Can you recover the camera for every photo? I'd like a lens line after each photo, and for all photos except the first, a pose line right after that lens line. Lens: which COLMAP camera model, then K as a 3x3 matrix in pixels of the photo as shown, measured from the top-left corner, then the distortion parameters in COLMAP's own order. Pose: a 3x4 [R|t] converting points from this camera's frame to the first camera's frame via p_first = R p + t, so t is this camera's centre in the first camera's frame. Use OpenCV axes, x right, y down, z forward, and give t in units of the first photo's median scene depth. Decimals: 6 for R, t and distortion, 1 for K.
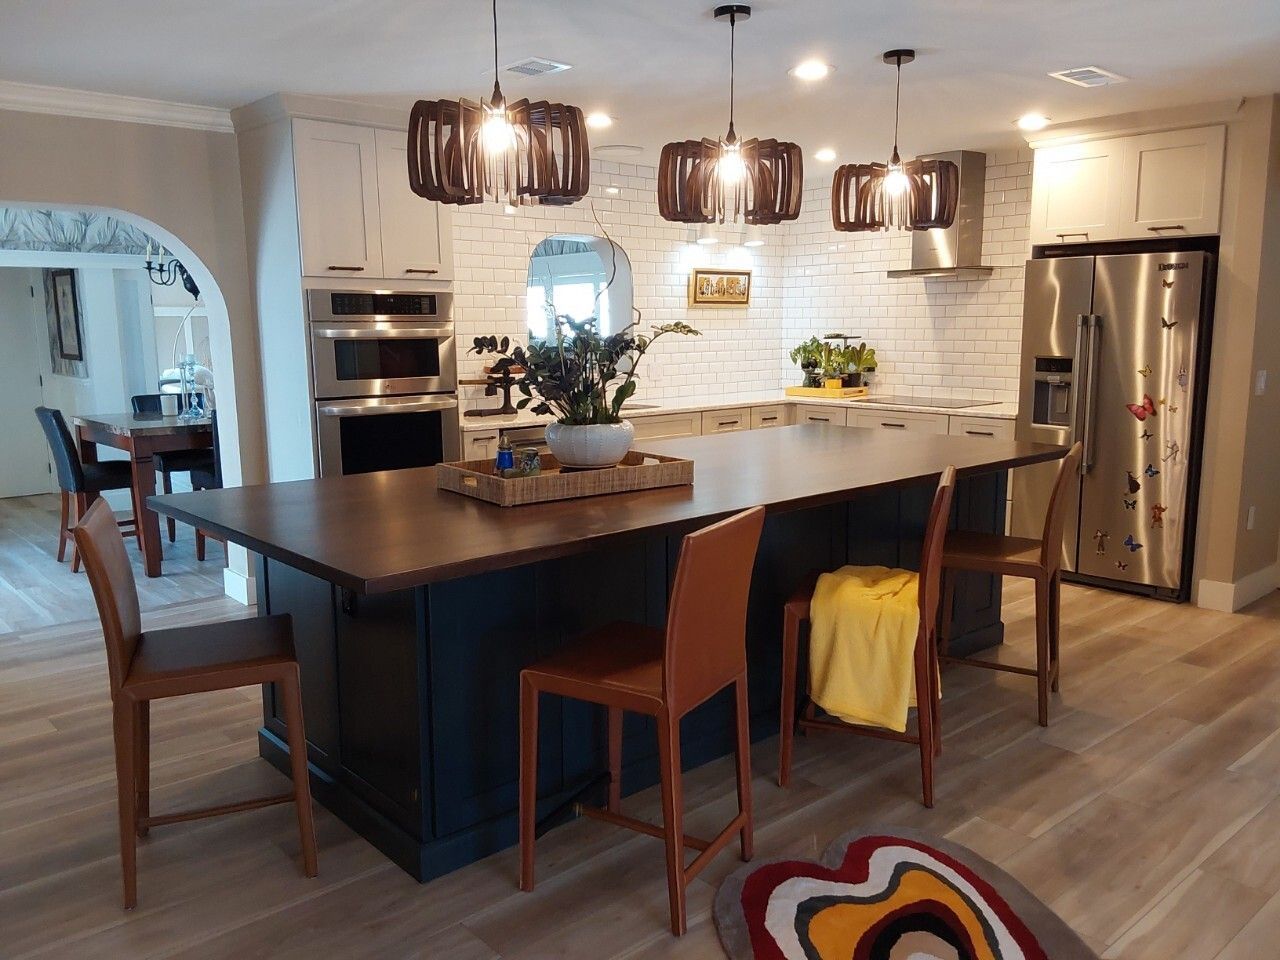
lens RADIAL K [[1018.9, 0, 640.0], [0, 1018.9, 480.0], [0, 0, 1]] dist [0.115089, -0.180681]
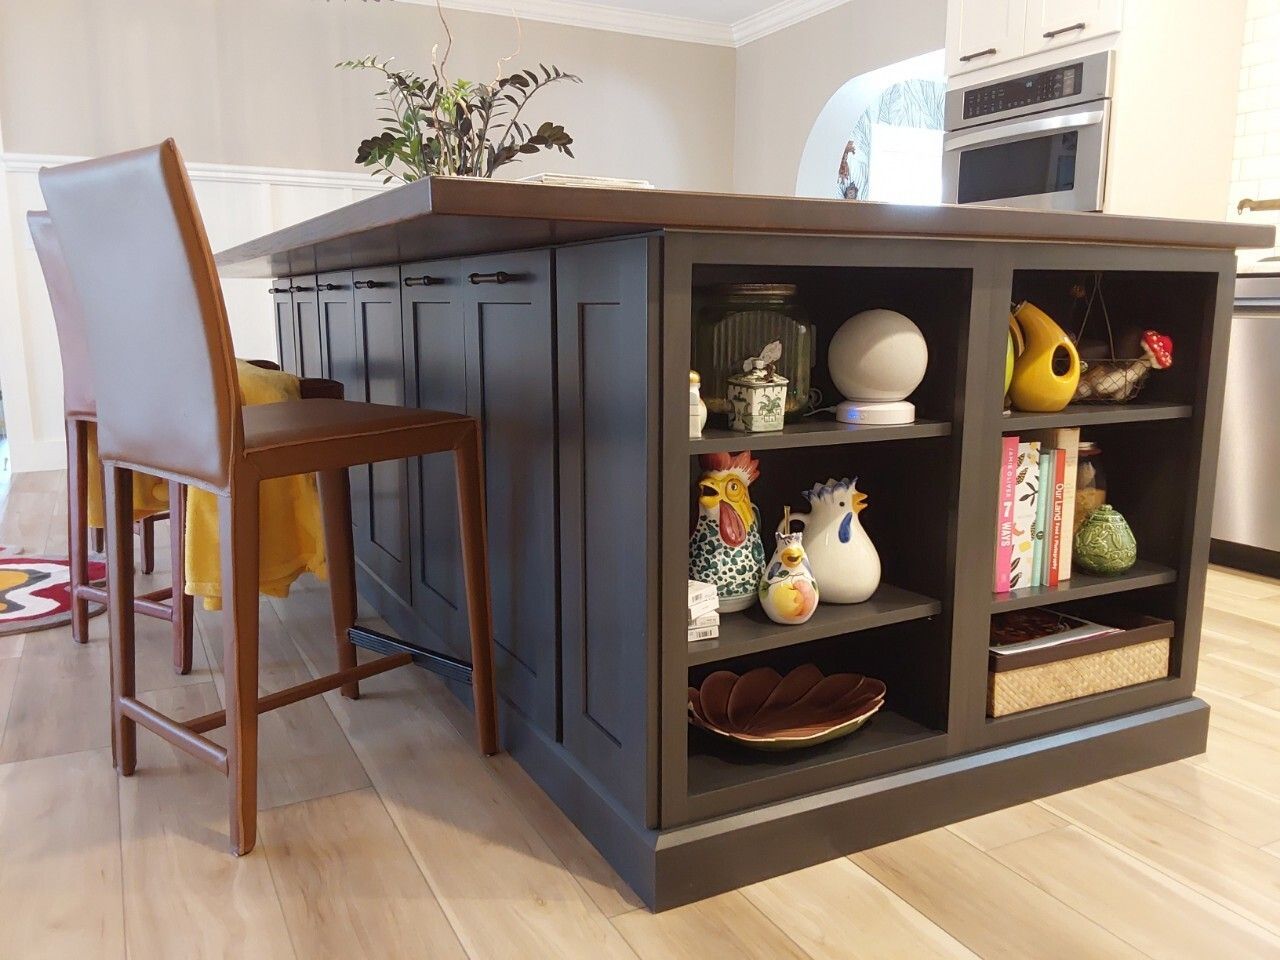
lens RADIAL K [[1018.9, 0, 640.0], [0, 1018.9, 480.0], [0, 0, 1]] dist [0.115089, -0.180681]
pose [[-0.241501, 0.164128, -0.956420, 0.589868], [-0.155834, 0.966242, 0.205162, -0.016985], [0.957806, 0.198589, -0.207772, 1.004970]]
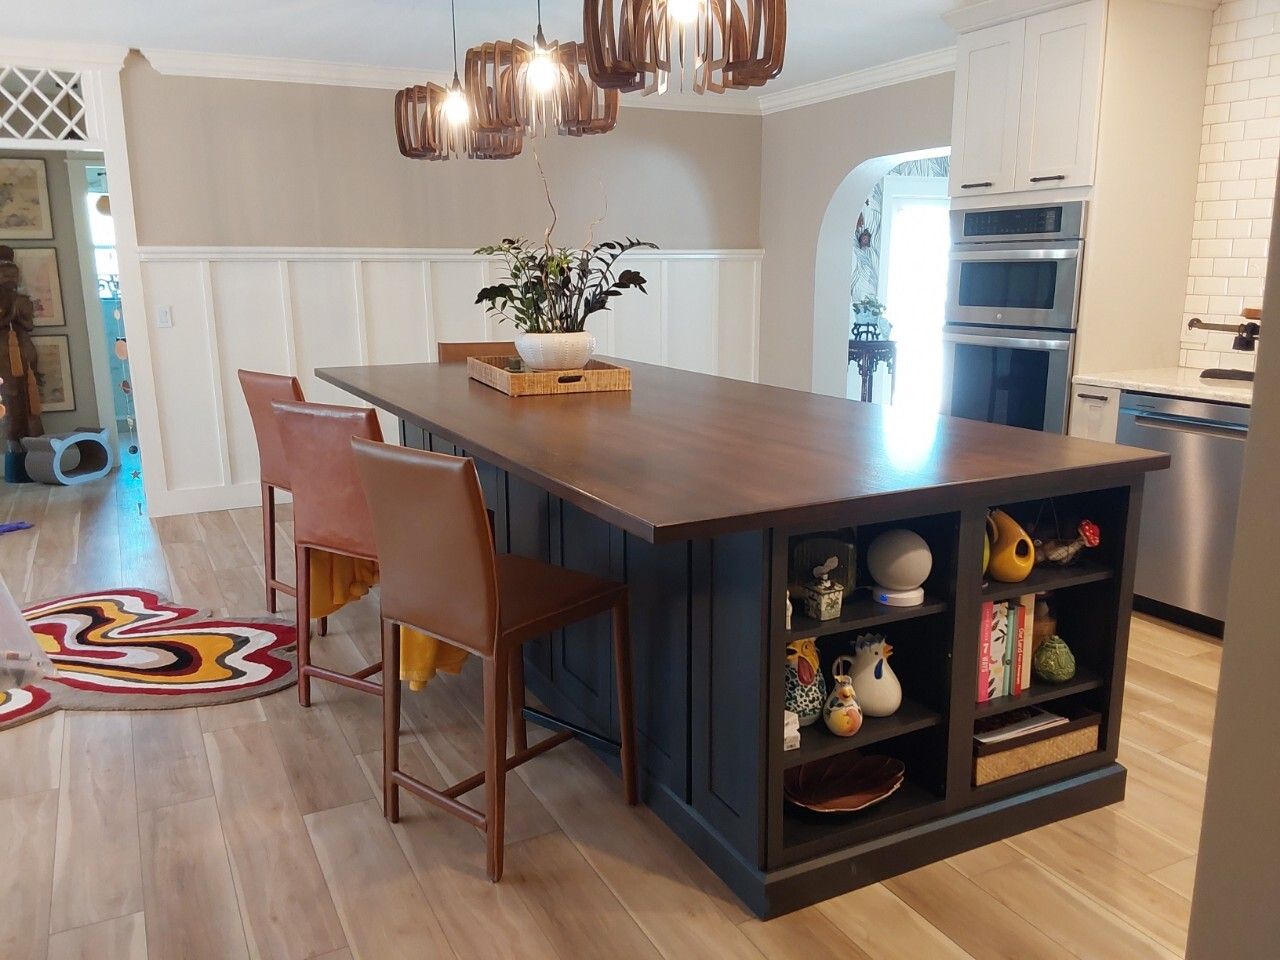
lens RADIAL K [[1018.9, 0, 640.0], [0, 1018.9, 480.0], [0, 0, 1]] dist [0.115089, -0.180681]
pose [[-0.246317, 0.204204, -0.947433, 0.746334], [-0.146927, 0.958386, 0.244764, -0.136972], [0.957988, 0.199493, -0.206064, 0.976851]]
